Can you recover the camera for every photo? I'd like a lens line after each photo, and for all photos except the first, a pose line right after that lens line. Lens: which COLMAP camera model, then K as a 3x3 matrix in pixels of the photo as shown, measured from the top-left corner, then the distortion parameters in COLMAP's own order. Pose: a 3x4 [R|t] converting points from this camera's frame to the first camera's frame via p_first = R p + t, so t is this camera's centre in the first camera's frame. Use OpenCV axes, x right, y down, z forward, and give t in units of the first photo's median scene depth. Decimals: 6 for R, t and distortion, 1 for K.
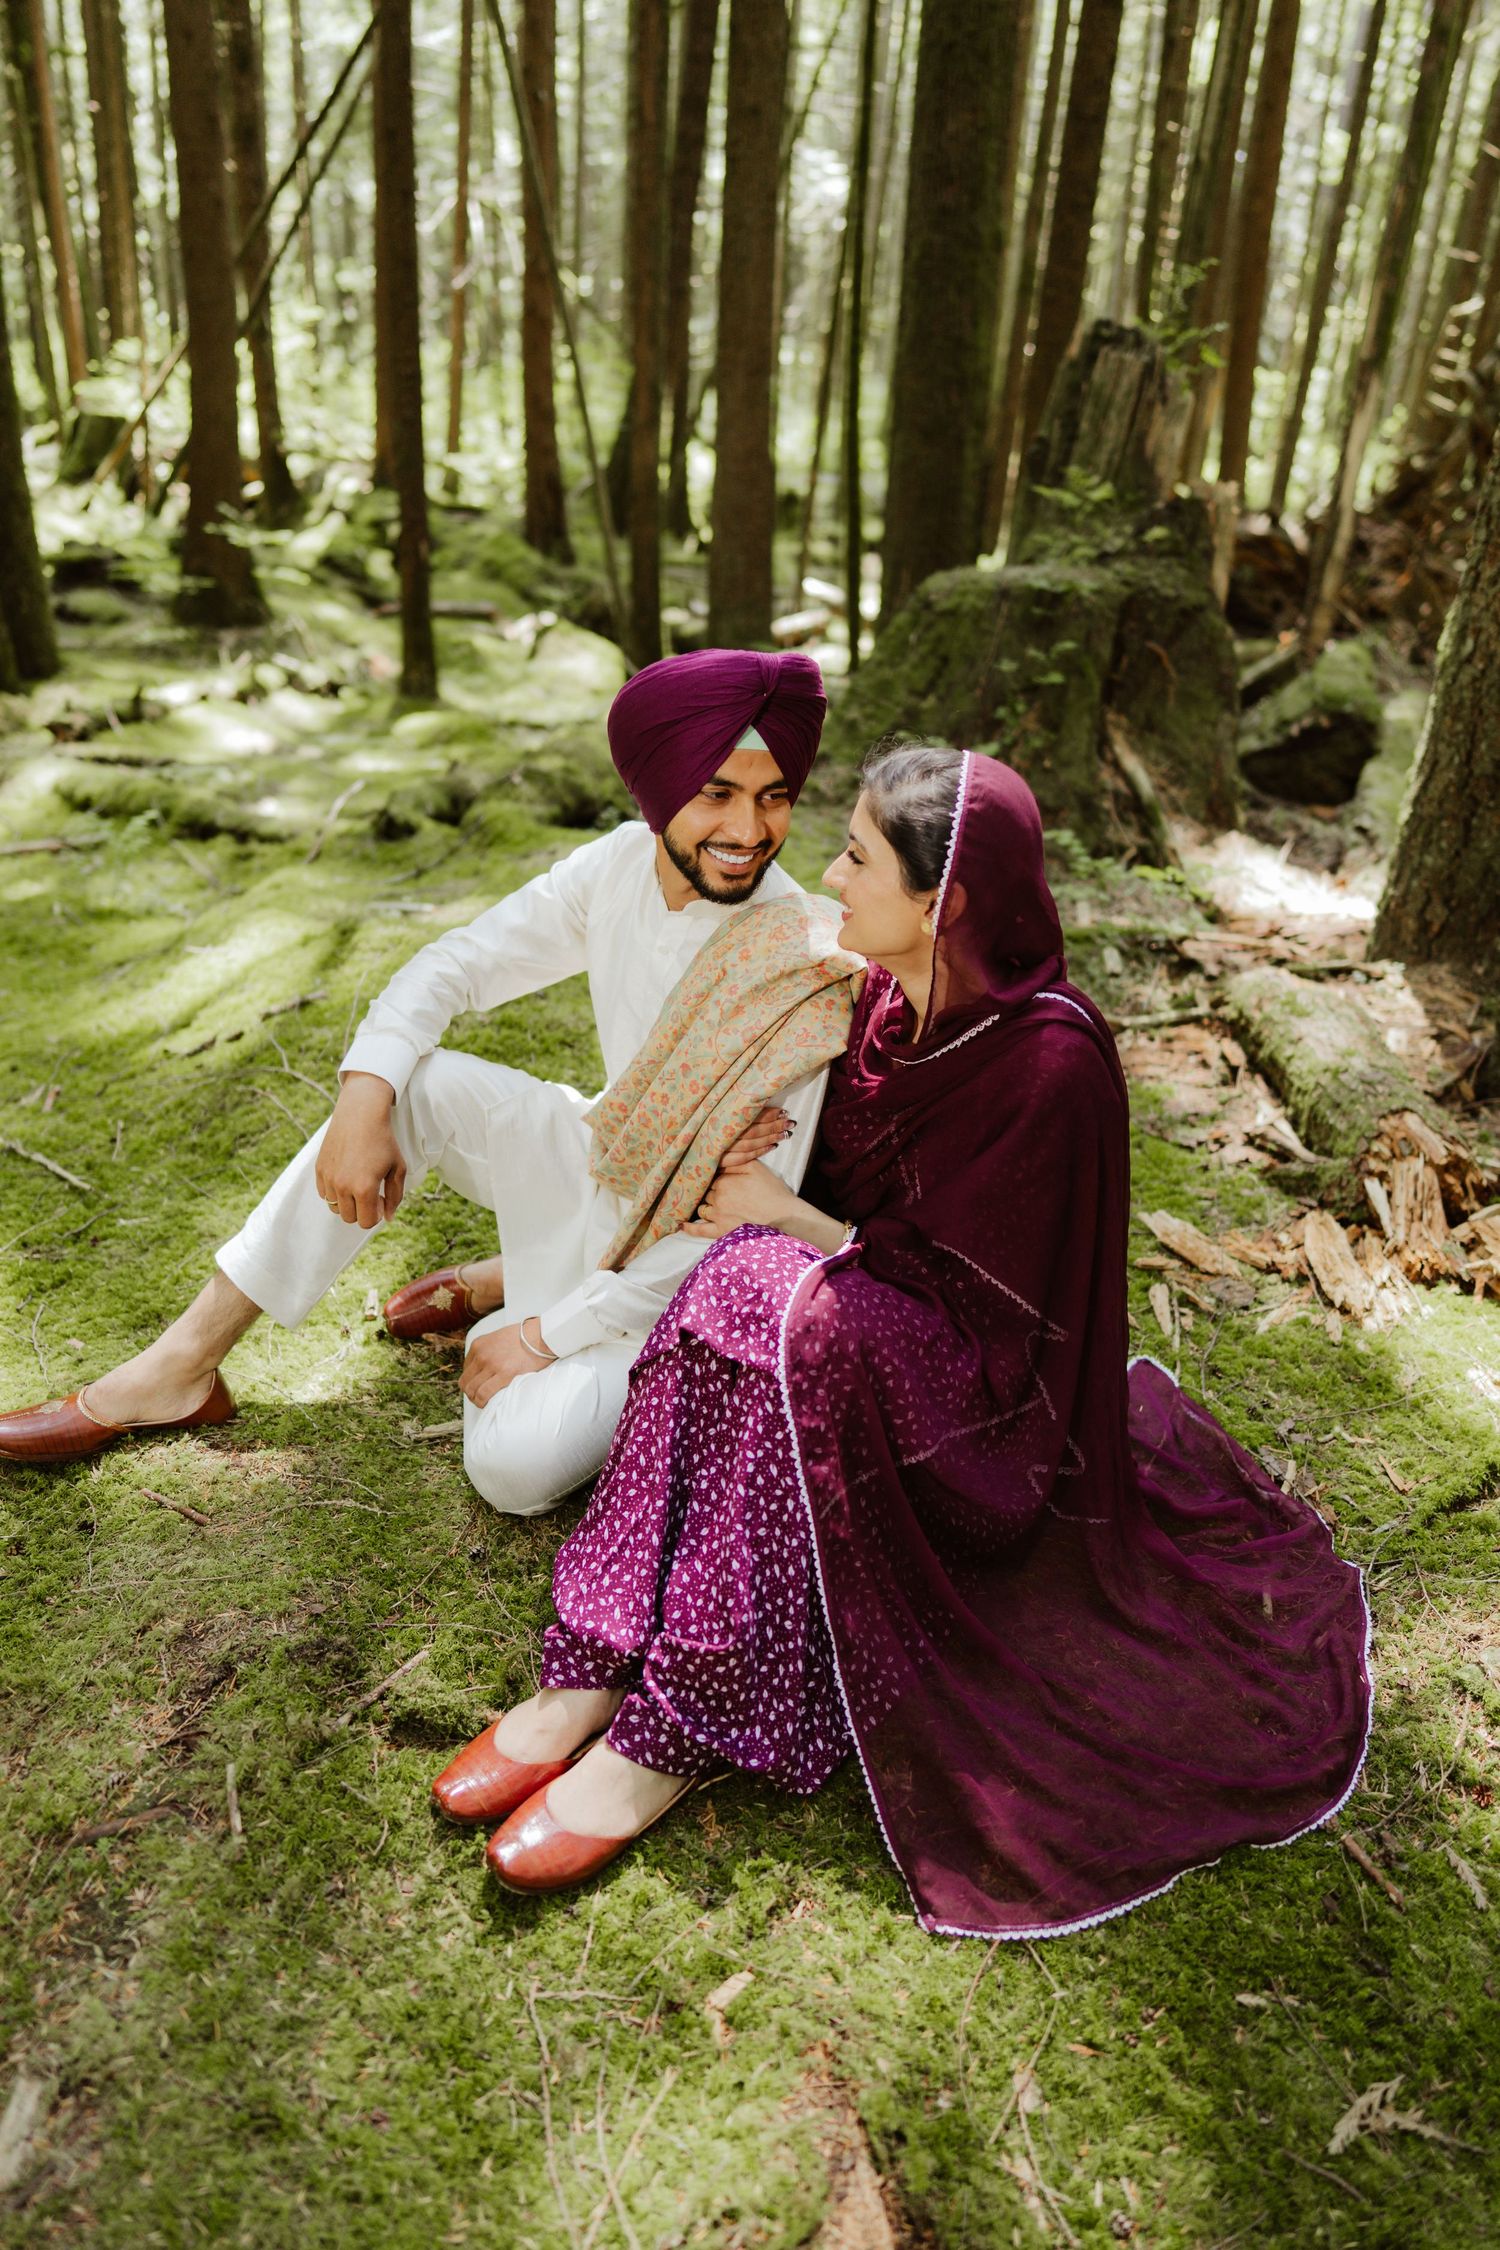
lens RADIAL K [[1529.0, 0, 741.0], [0, 1529.0, 1149.0], [0, 0, 1]] dist [0.005109, -0.006638]
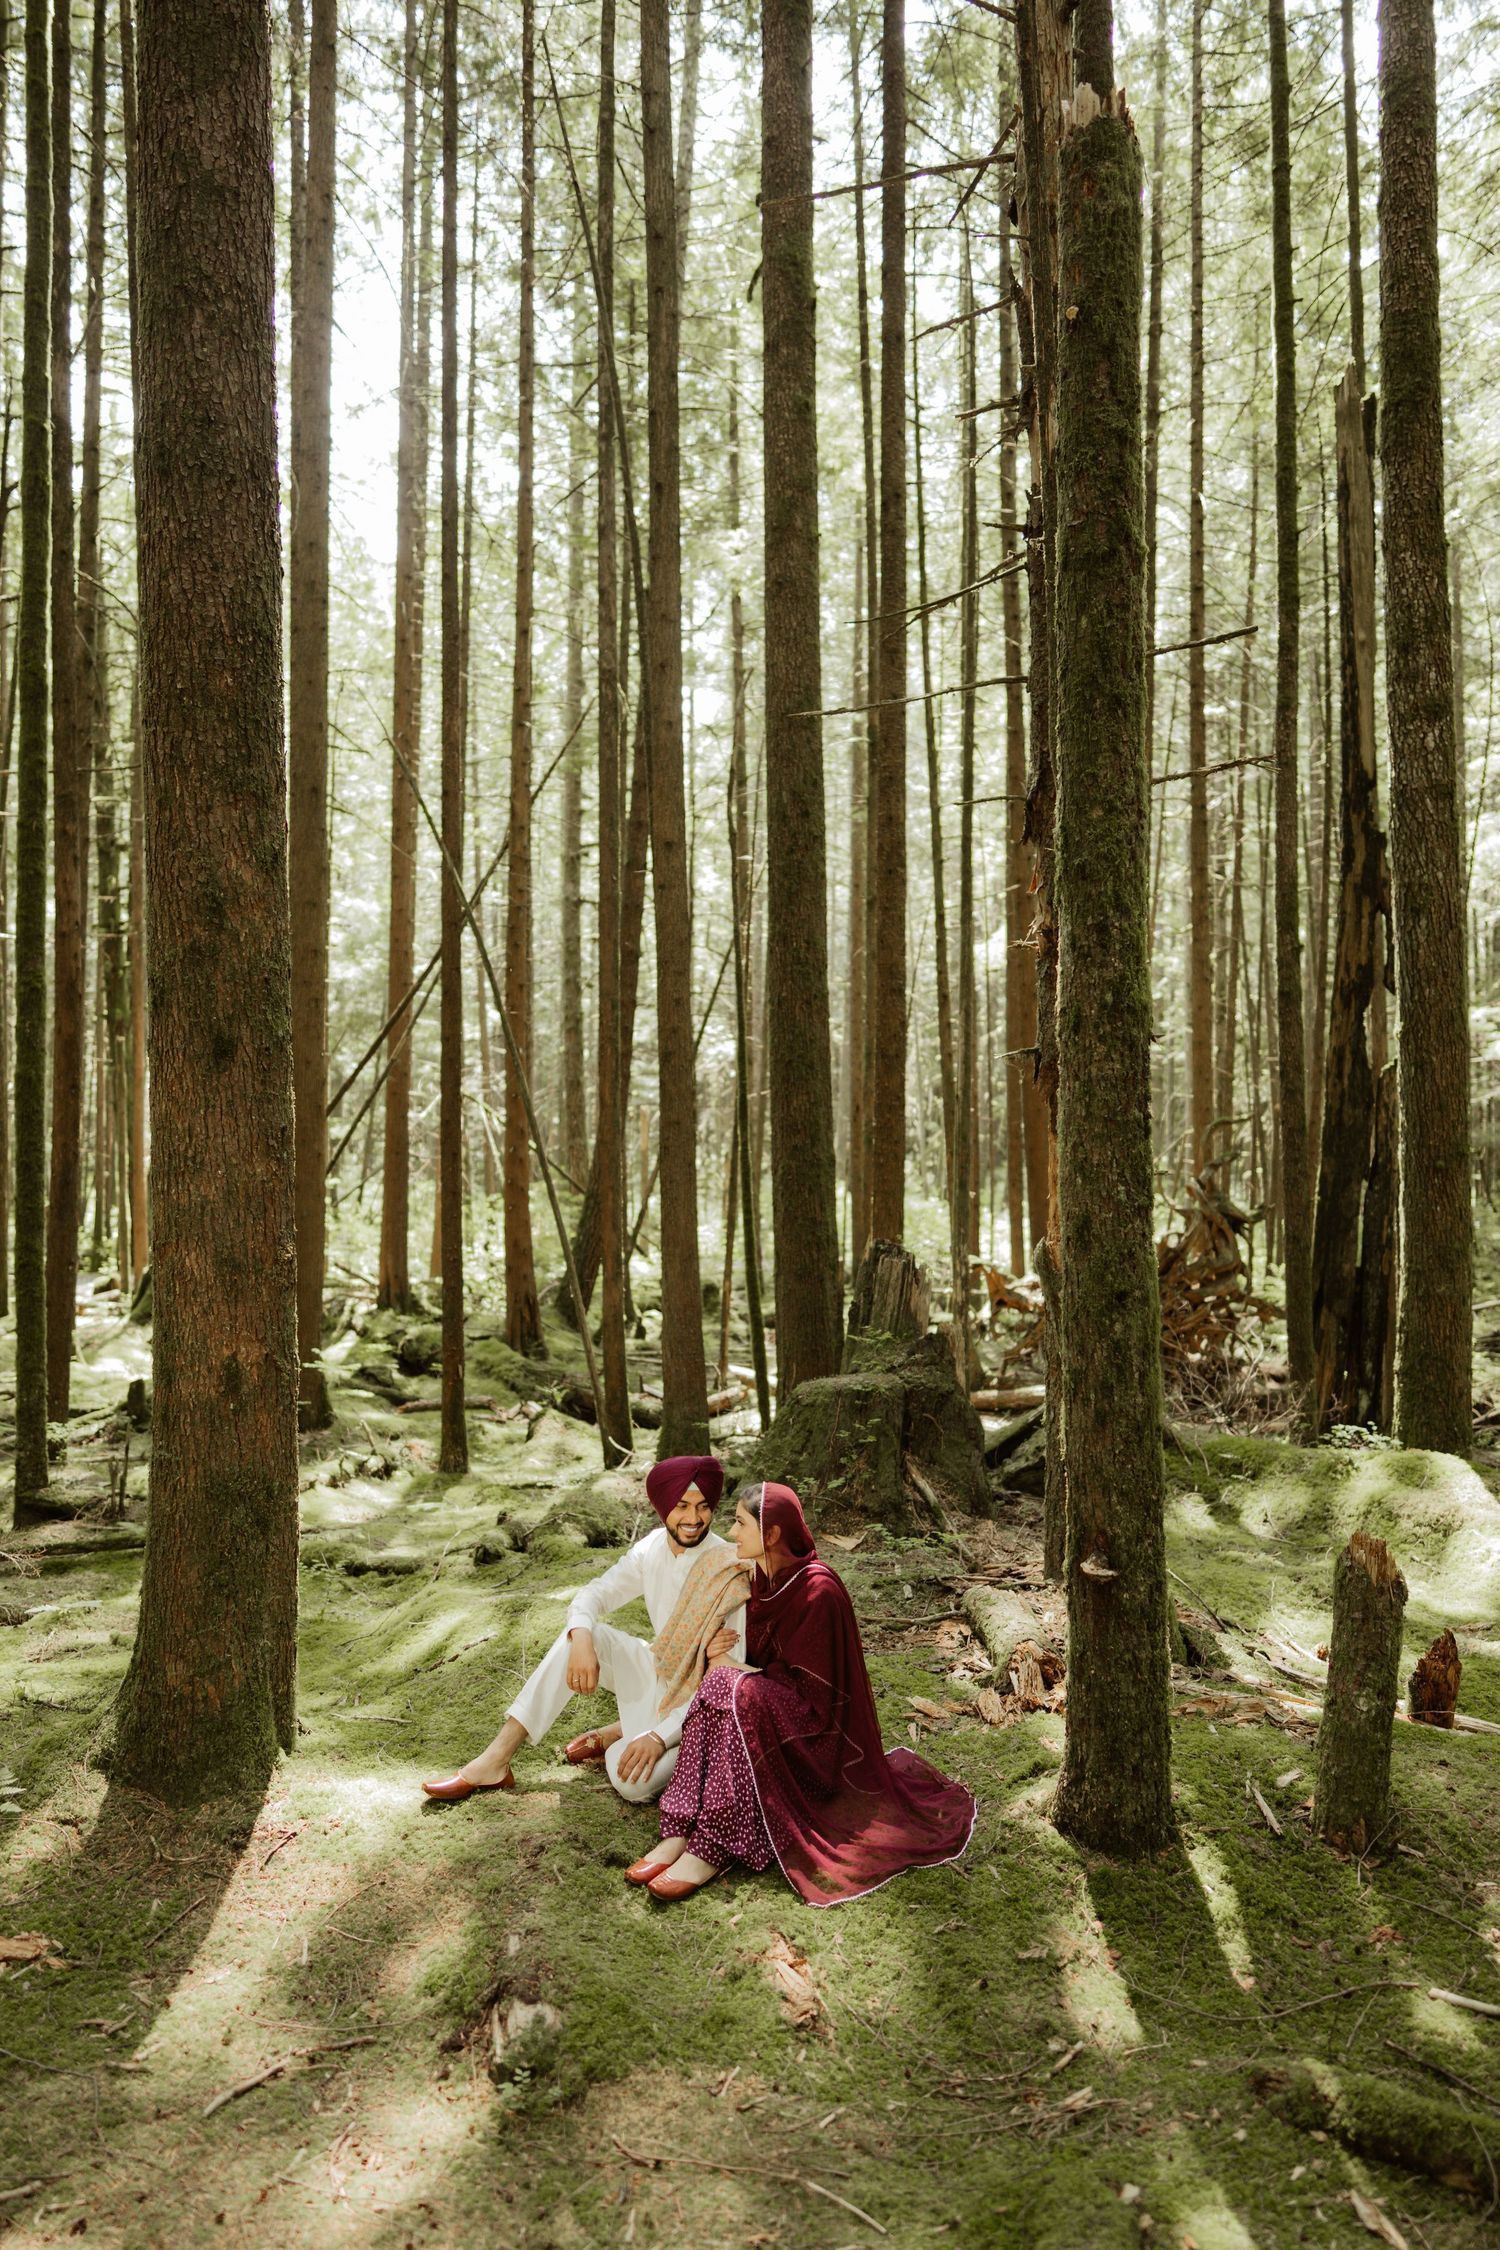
lens RADIAL K [[1529.0, 0, 736.0], [0, 1529.0, 1131.8], [0, 0, 1]] dist [0.005109, -0.006638]
pose [[0.996647, -0.062458, 0.052852, -0.030494], [0.079877, 0.882666, -0.463164, 0.257658], [-0.017722, 0.465833, 0.884695, -1.013973]]
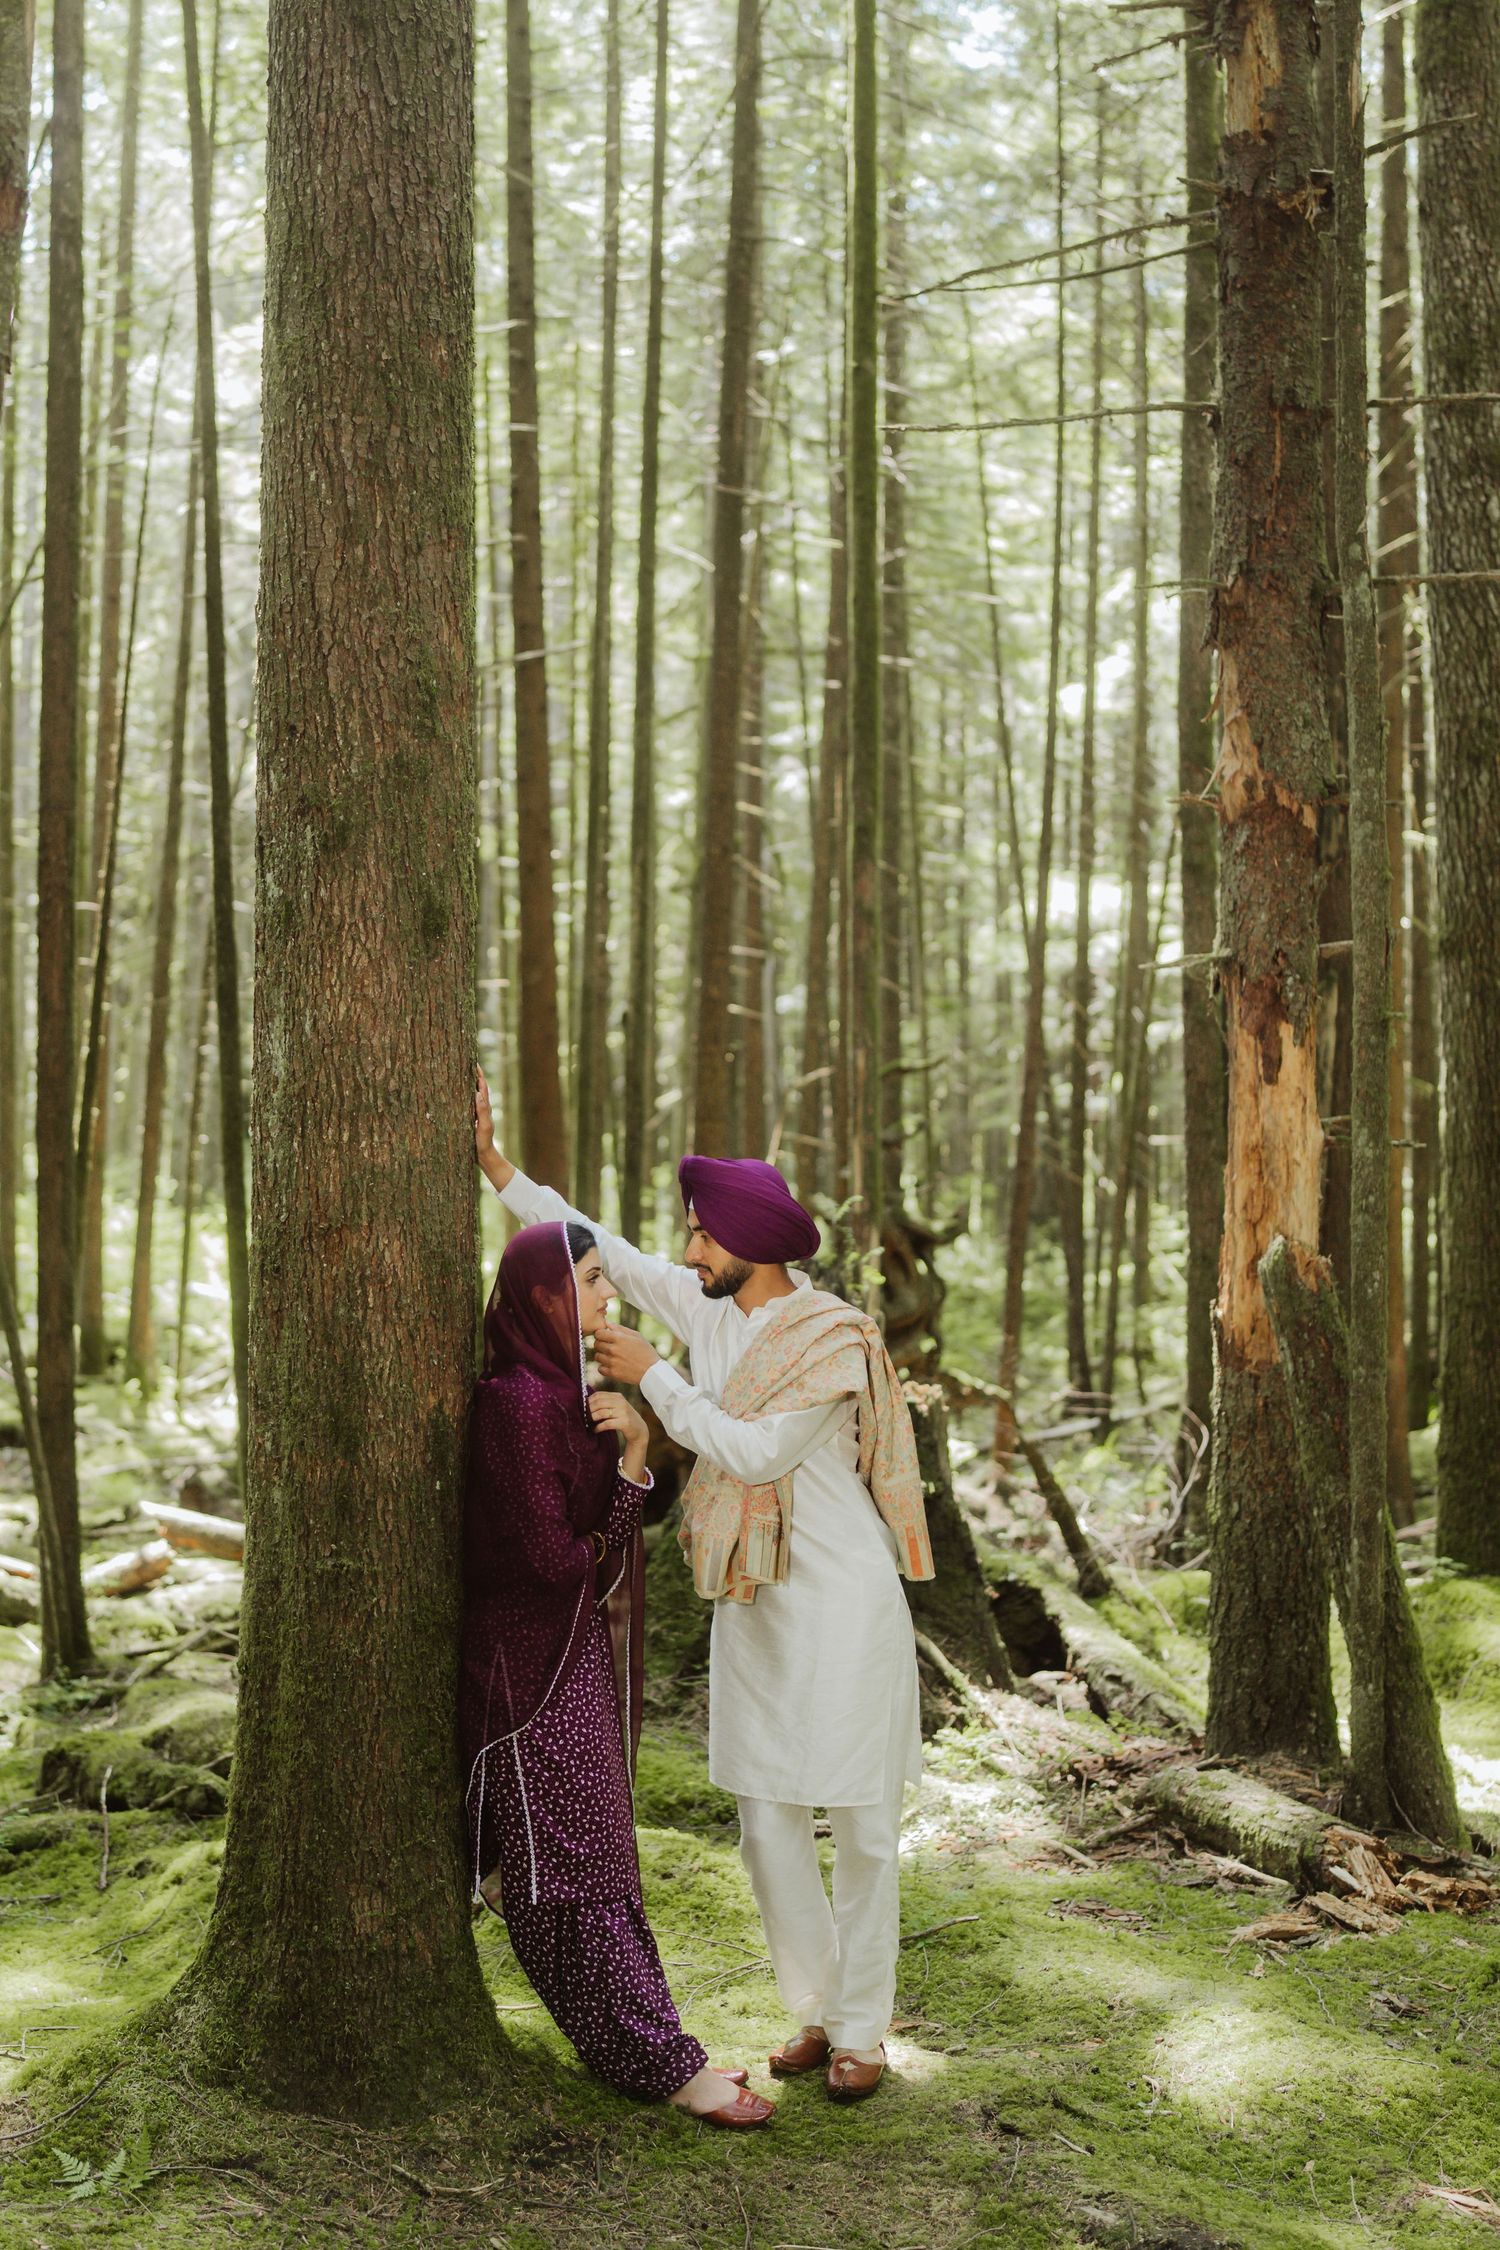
lens RADIAL K [[2983.1, 0, 657.3], [0, 2983.1, 925.0], [0, 0, 1]] dist [-0.000278, 0.000000]
pose [[0.919278, -0.017514, 0.393220, -1.069866], [0.212354, 0.863217, -0.457997, 0.340192], [-0.331413, 0.504529, 0.797256, -1.257184]]
